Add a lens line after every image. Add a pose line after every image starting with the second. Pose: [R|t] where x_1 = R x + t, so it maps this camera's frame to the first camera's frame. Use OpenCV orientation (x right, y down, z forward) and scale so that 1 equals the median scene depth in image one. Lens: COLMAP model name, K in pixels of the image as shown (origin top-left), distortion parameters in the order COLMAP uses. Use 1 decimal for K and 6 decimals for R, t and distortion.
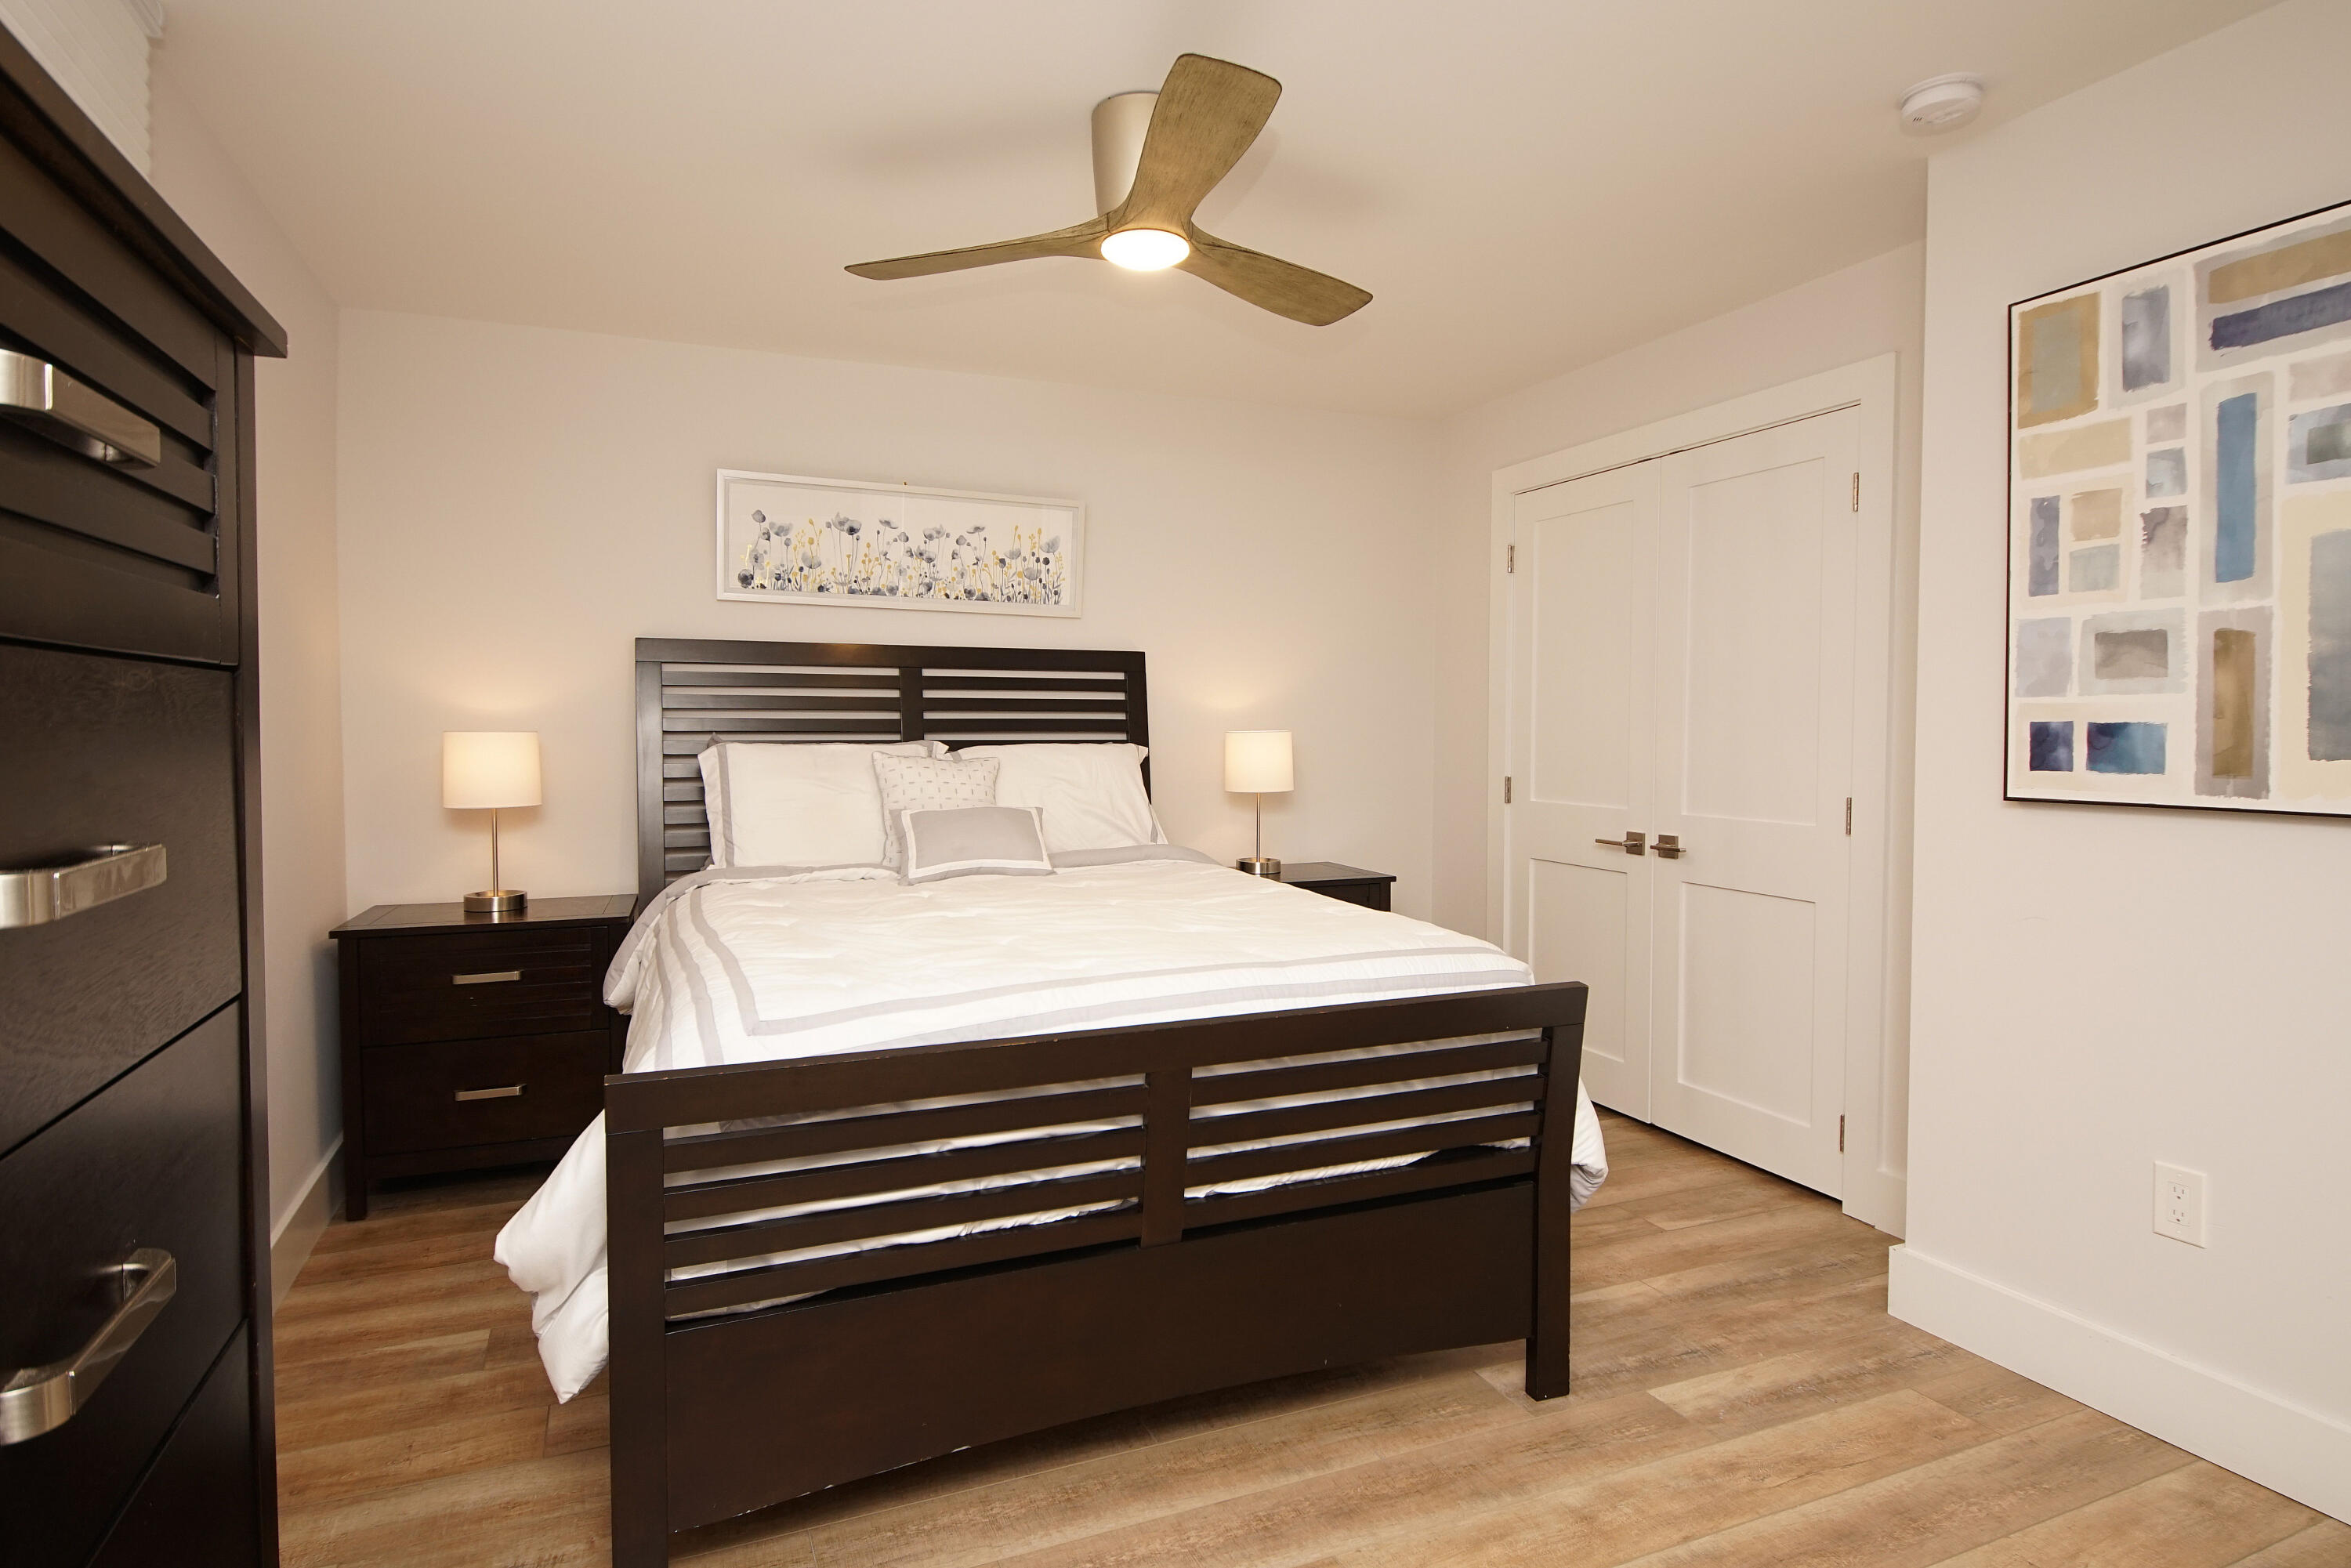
lens RADIAL K [[1258.8, 0, 1155.7], [0, 1258.8, 768.1], [0, 0, 1]] dist [0.031713, -0.030357]
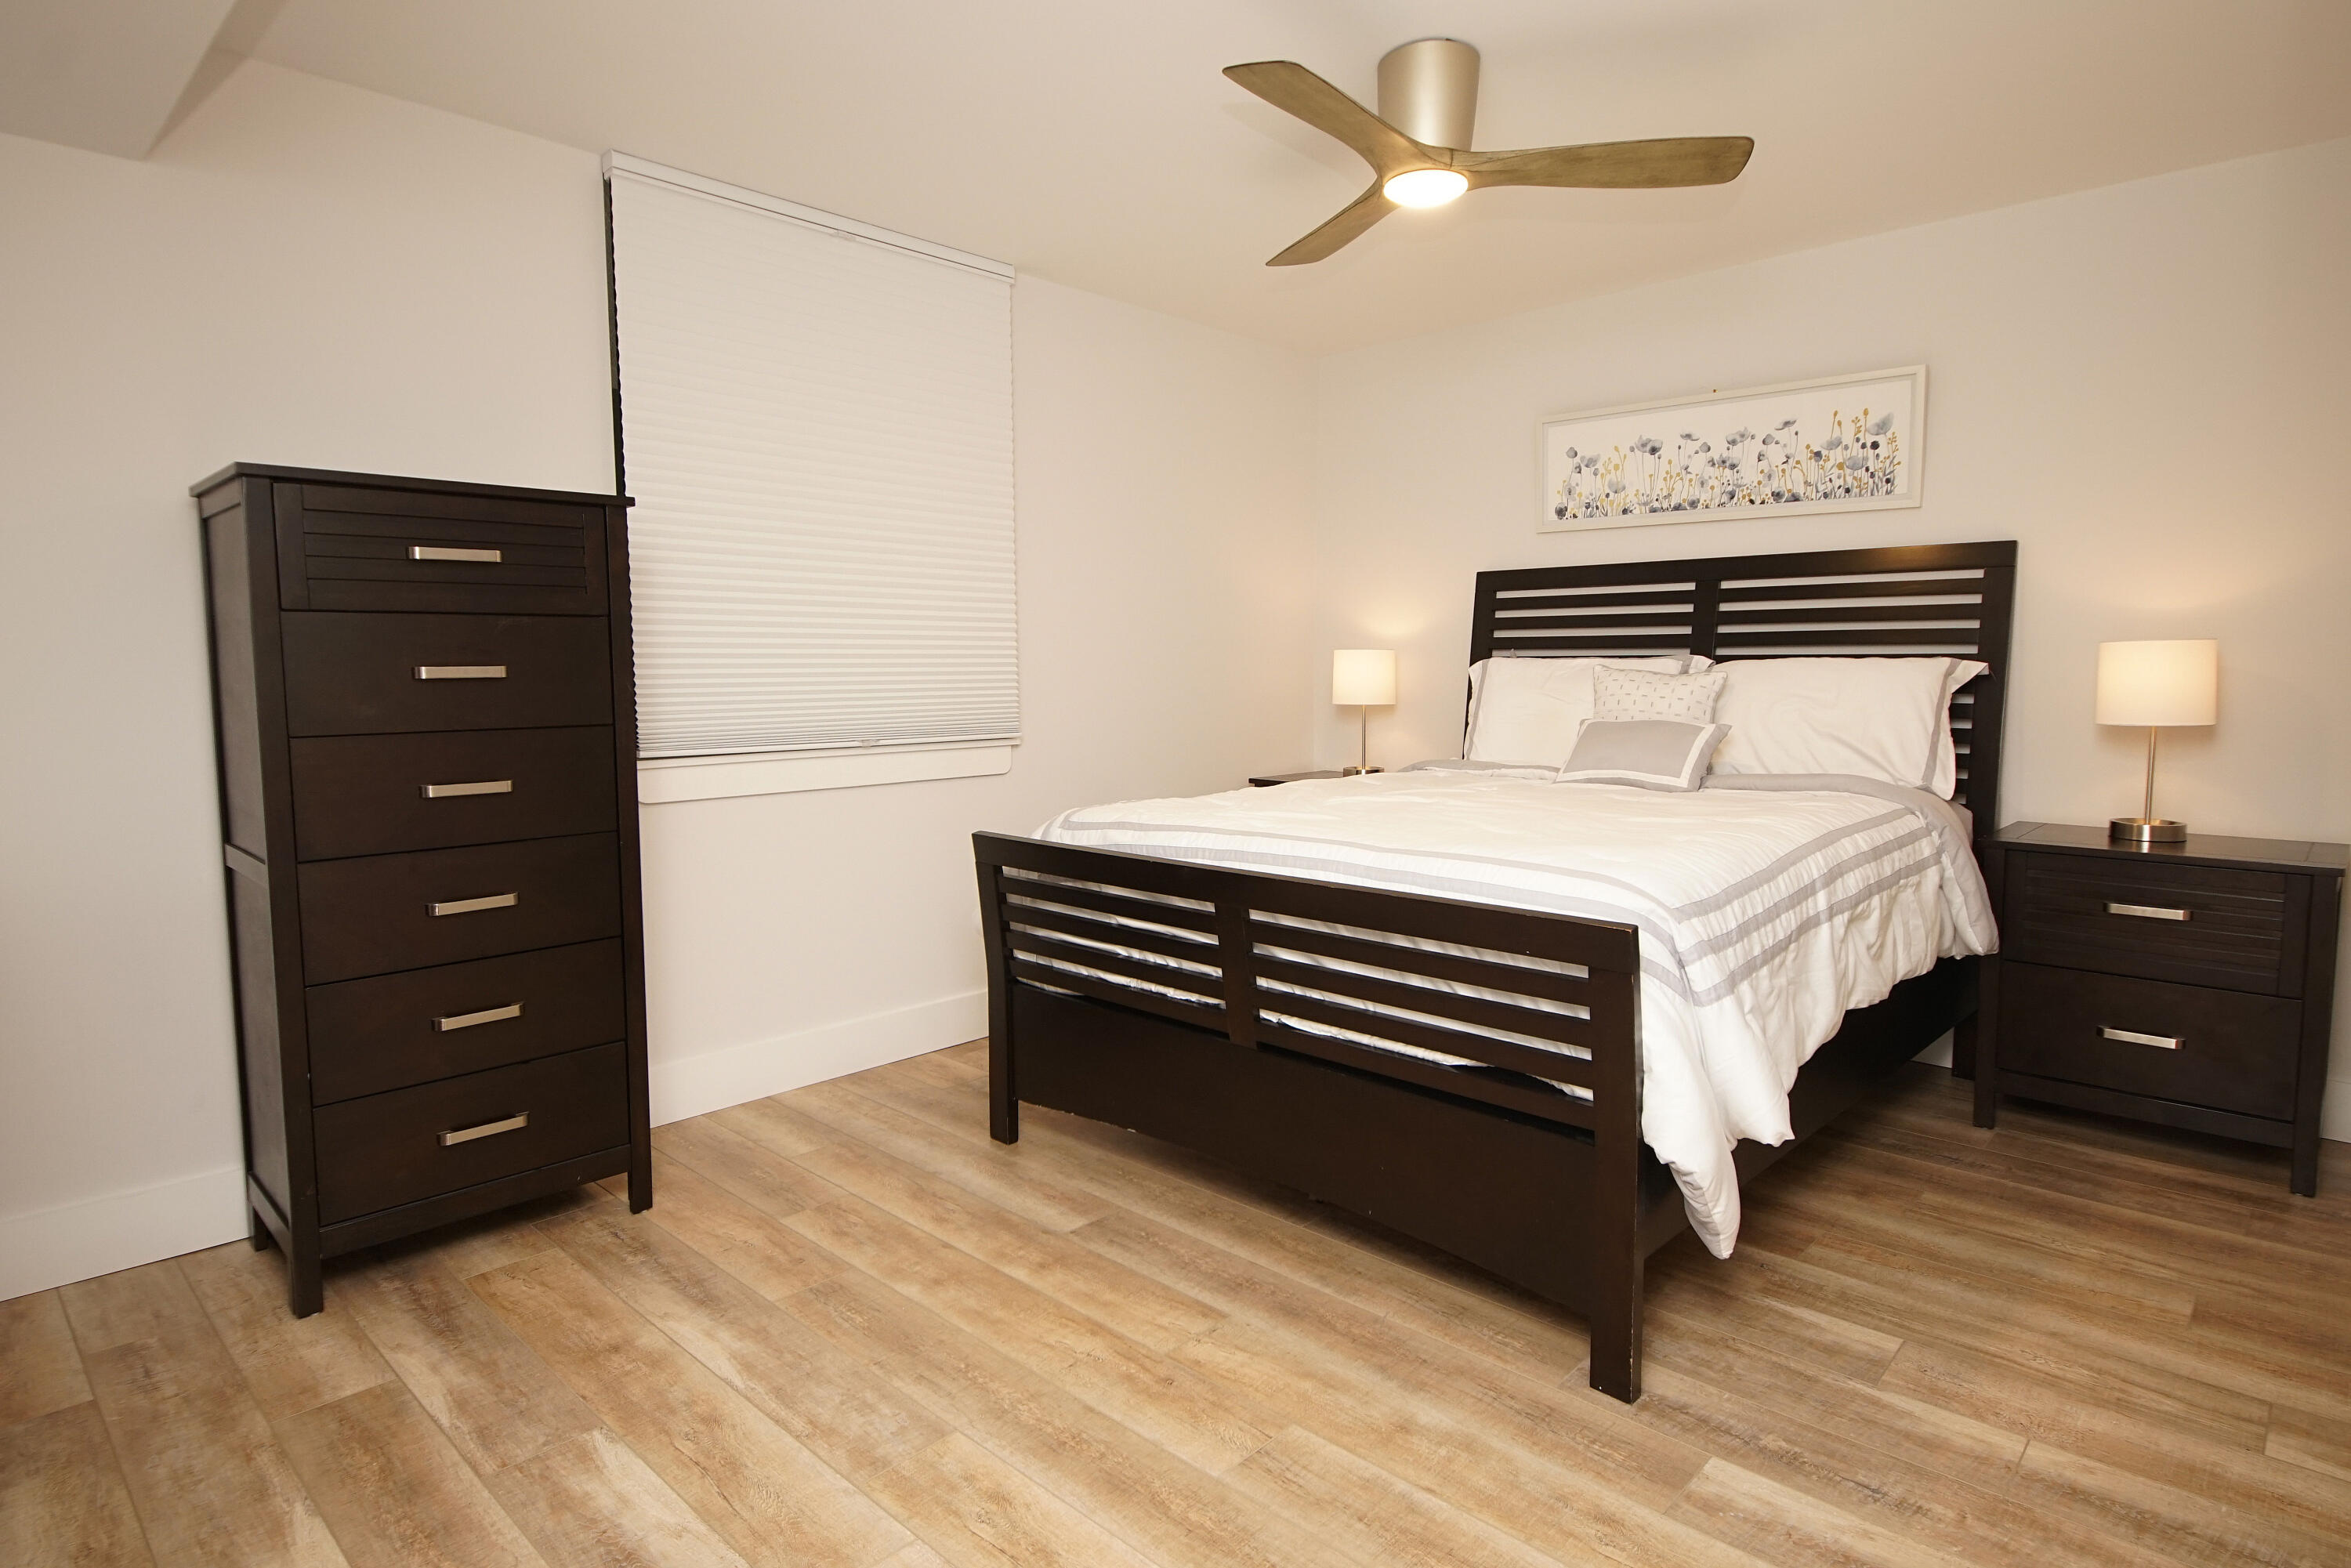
lens RADIAL K [[1258.8, 0, 1160.9], [0, 1258.8, 773.8], [0, 0, 1]] dist [0.031713, -0.030357]
pose [[0.398292, 0.078439, -0.913899, 0.556359], [-0.026708, 0.996906, 0.073923, 0.008839], [0.916870, -0.005035, 0.399155, 0.217187]]
